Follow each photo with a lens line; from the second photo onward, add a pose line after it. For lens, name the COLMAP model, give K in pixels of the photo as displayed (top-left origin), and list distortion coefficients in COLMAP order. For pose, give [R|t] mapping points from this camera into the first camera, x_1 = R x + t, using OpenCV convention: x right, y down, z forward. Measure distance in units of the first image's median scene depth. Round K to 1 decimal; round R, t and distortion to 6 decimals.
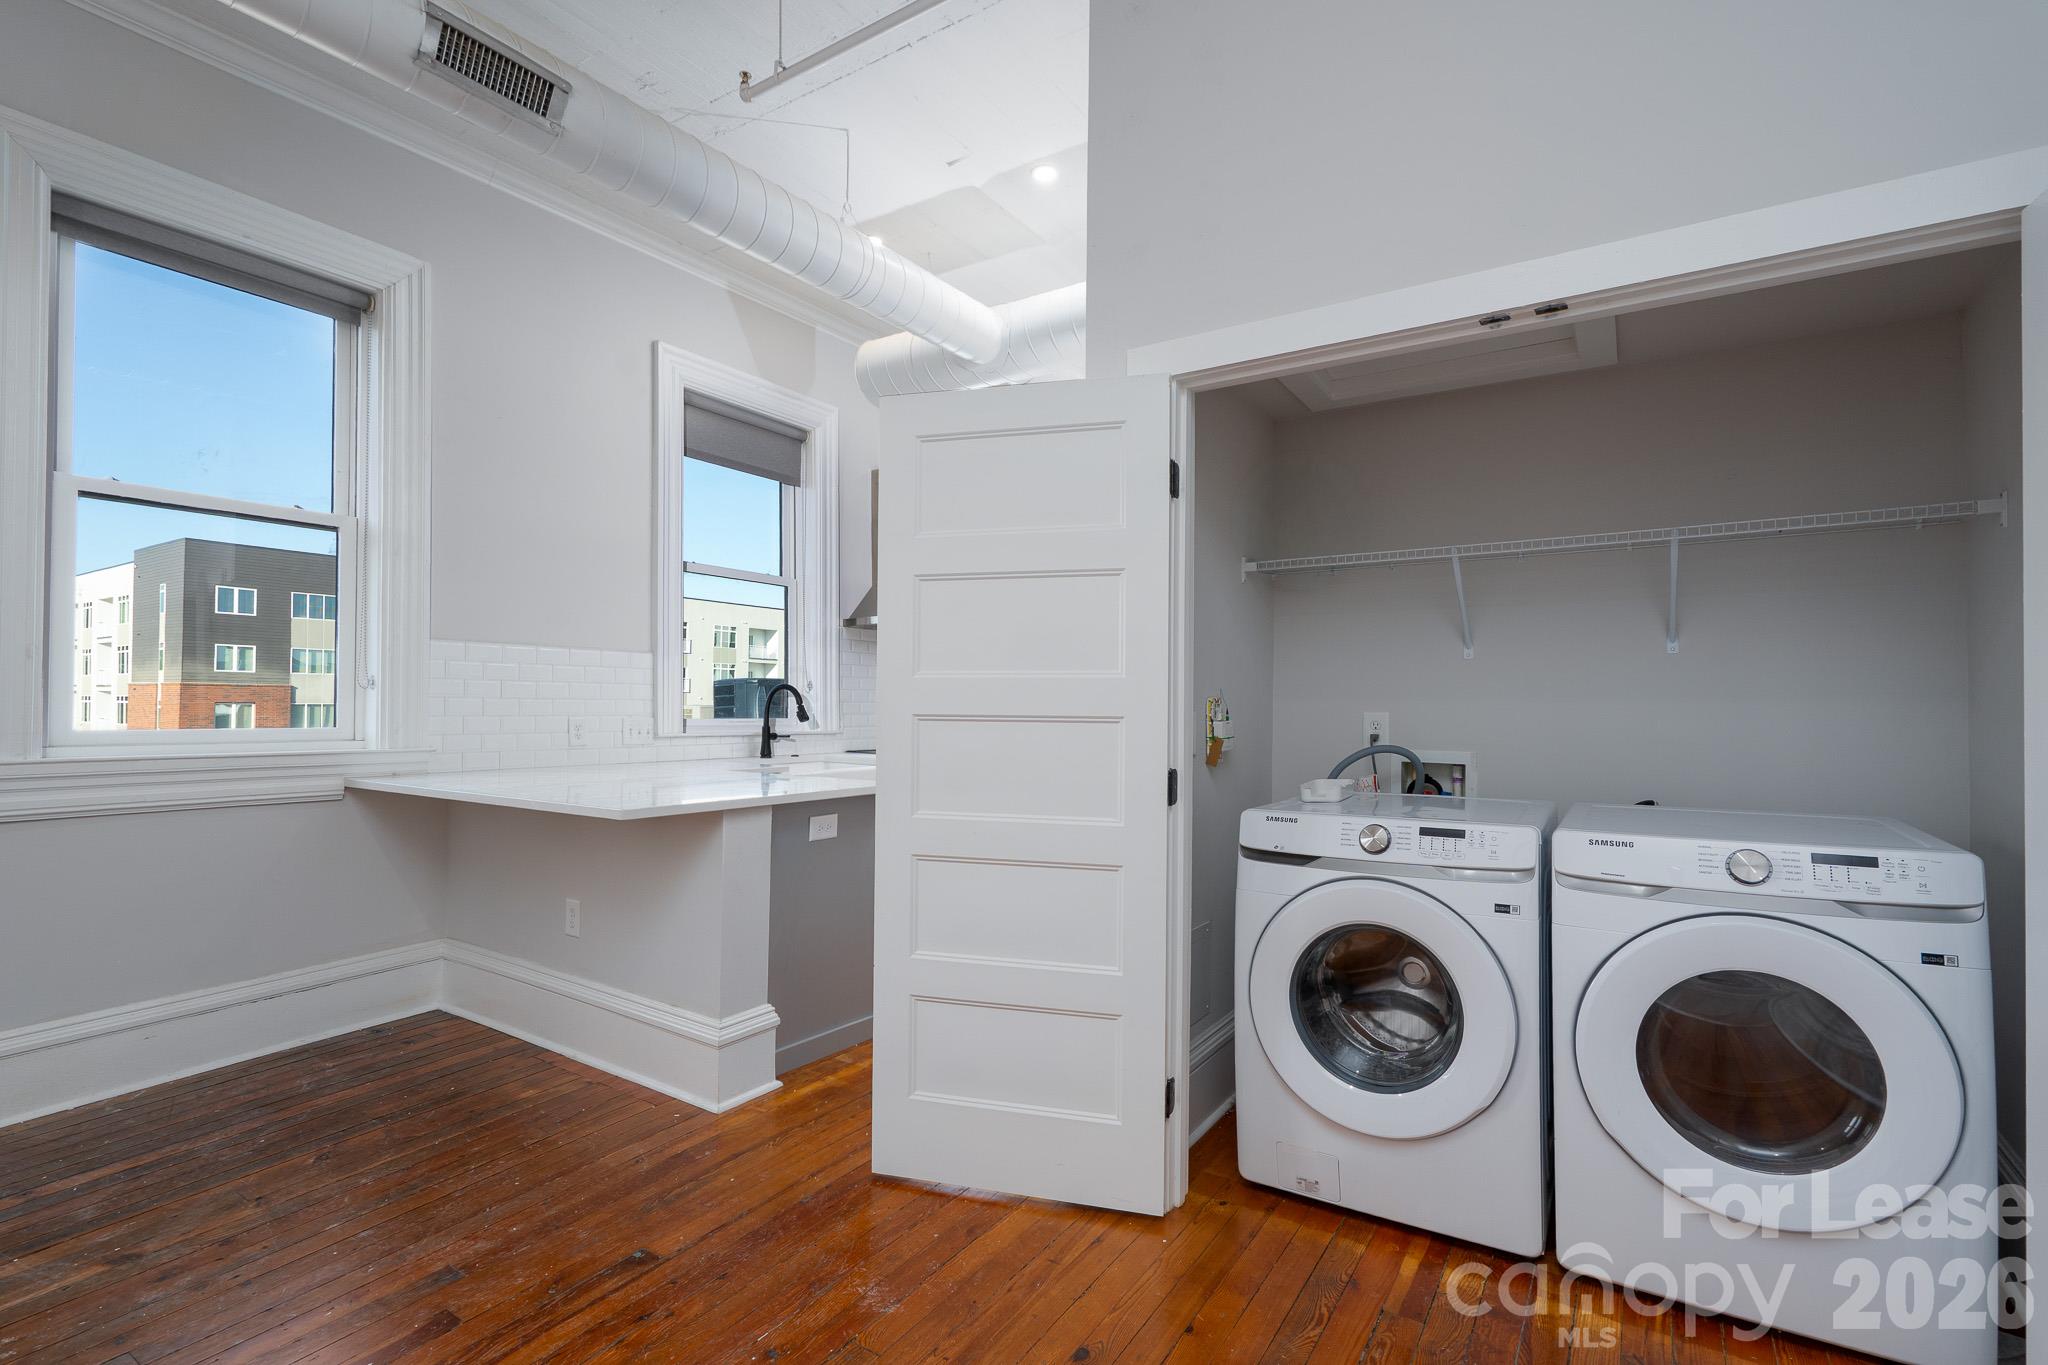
lens RADIAL K [[965.5, 0, 1015.8], [0, 965.5, 692.3], [0, 0, 1]] dist [0.016147, -0.000007]
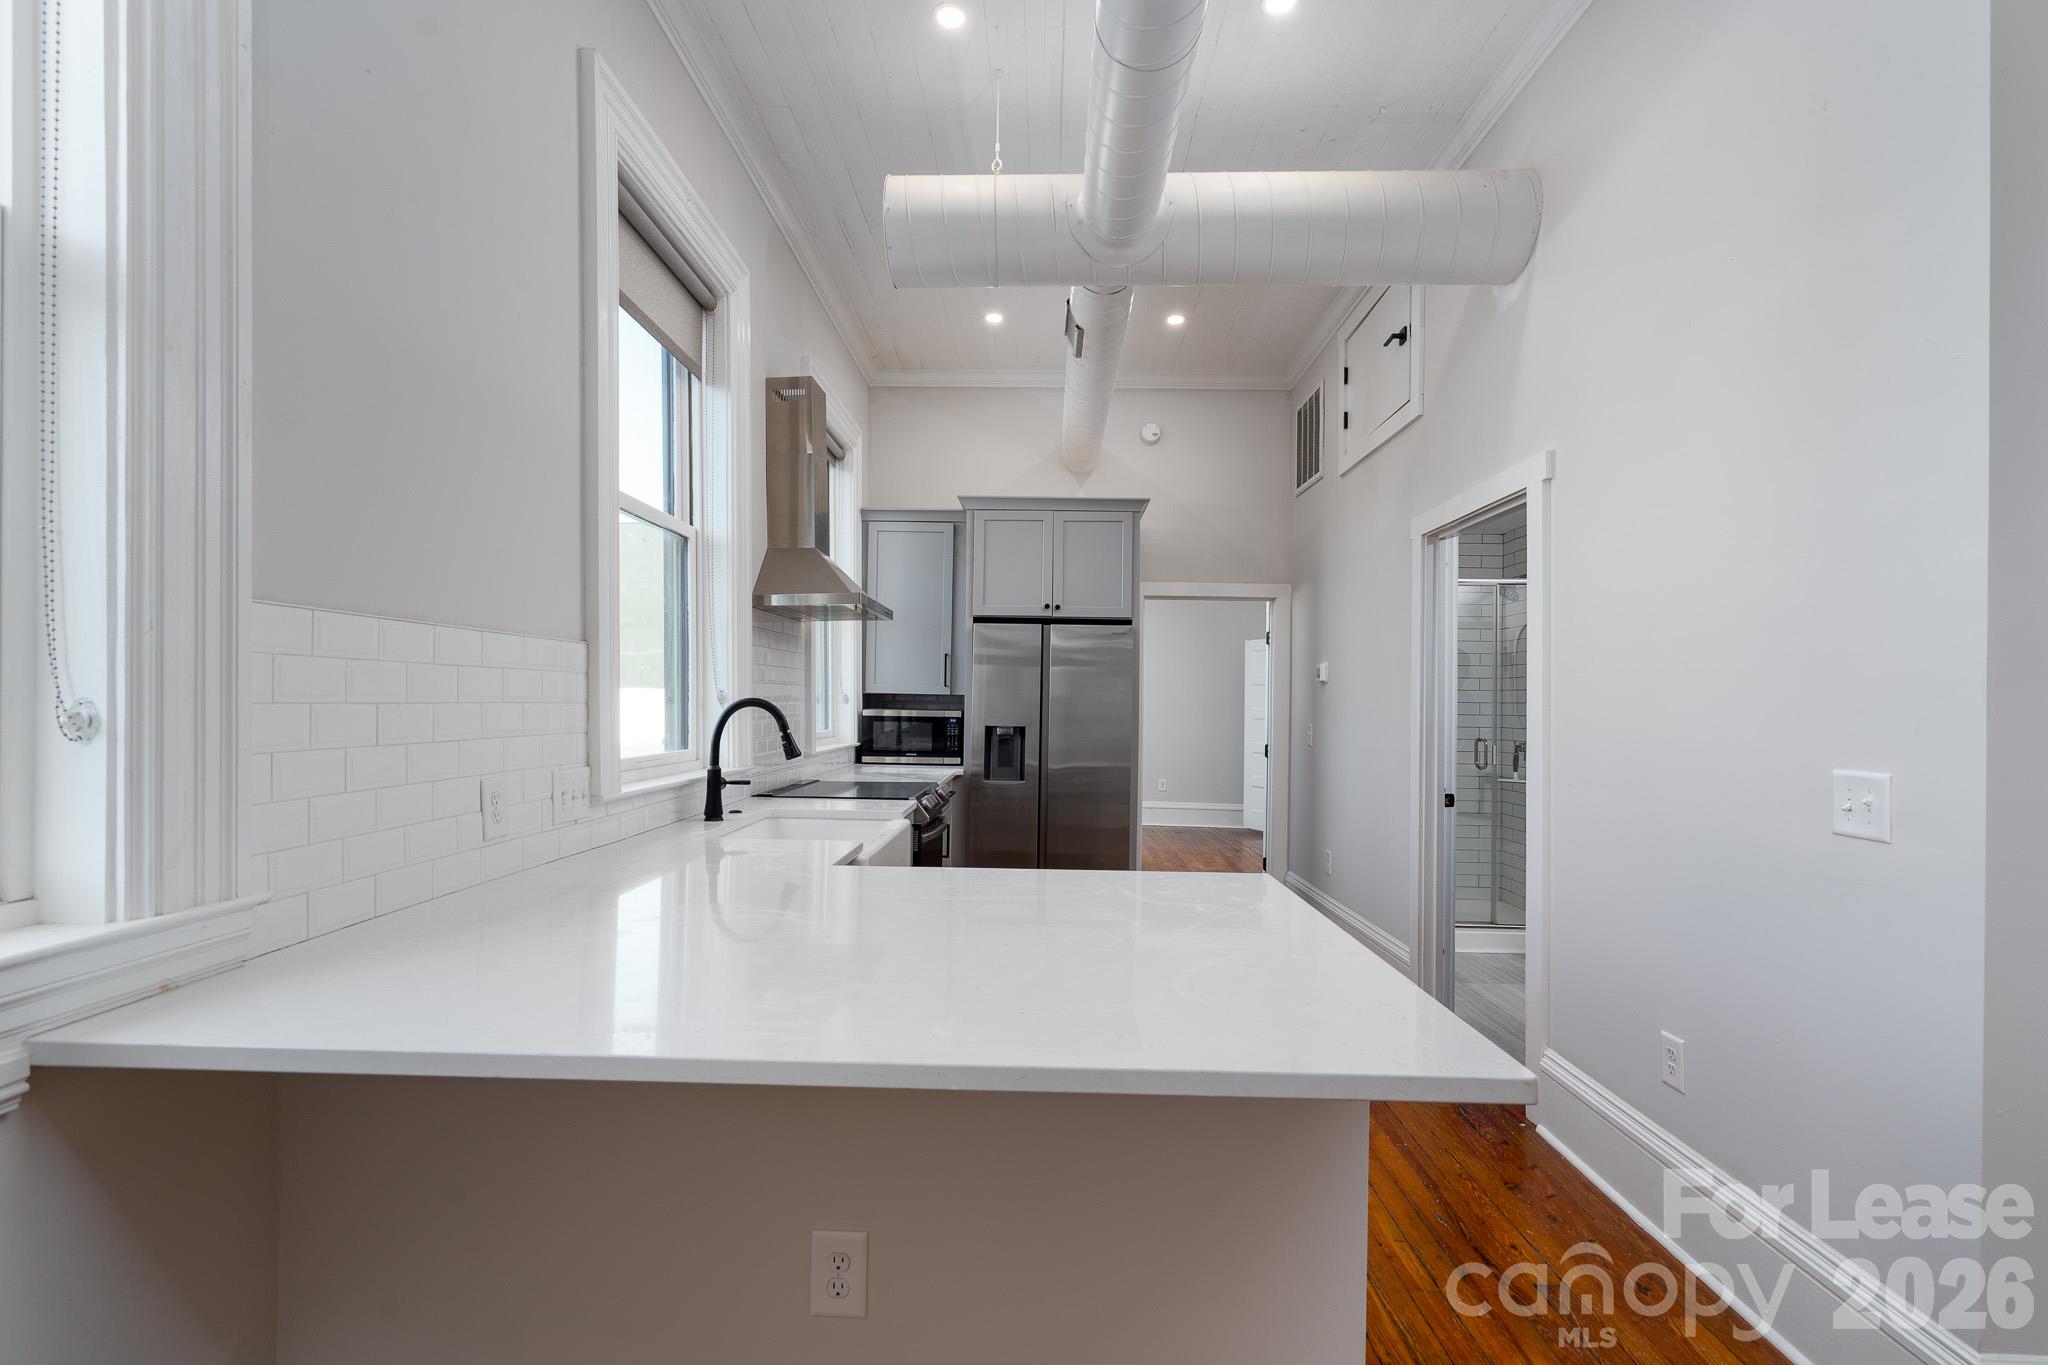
lens RADIAL K [[944.3, 0, 1026.7], [0, 944.3, 691.6], [0, 0, 1]] dist [-0.000692, 0.000020]
pose [[0.850164, 0.006209, 0.526481, -0.443493], [-0.012781, 0.999879, 0.008847, -0.021854], [-0.526363, -0.014251, 0.850141, 0.441658]]
